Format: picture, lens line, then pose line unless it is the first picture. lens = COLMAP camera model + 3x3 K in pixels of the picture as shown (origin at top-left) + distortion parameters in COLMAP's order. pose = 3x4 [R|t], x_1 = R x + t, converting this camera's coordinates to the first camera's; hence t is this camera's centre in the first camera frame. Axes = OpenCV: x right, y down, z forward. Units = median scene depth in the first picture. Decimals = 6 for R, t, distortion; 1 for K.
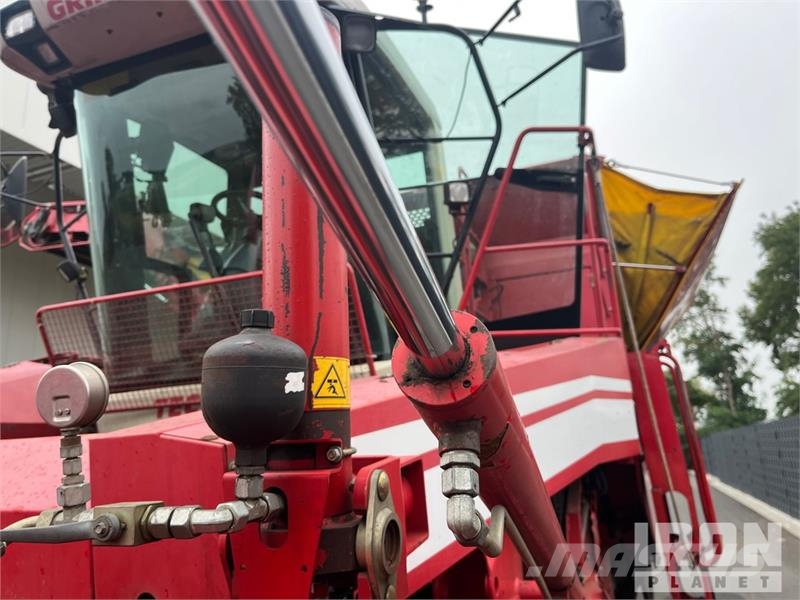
lens RADIAL K [[605.0, 0, 402.6], [0, 605.0, 295.8], [0, 0, 1]] dist [0.057091, -0.082379]
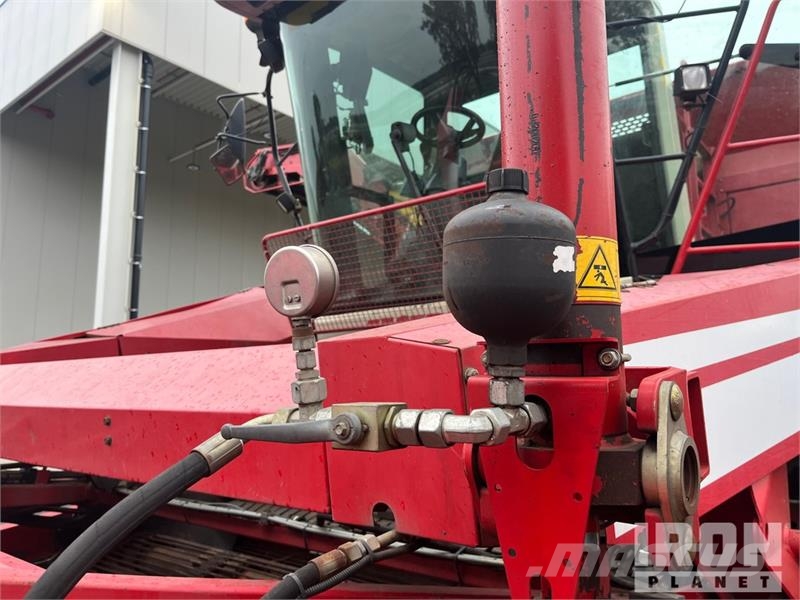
lens RADIAL K [[605.0, 0, 405.9], [0, 605.0, 299.9], [0, 0, 1]] dist [0.057091, -0.082379]
pose [[0.952342, -0.003294, -0.305014, -0.100932], [0.039265, 0.992946, 0.111873, 0.075076], [0.302494, -0.118518, 0.945754, 0.167976]]
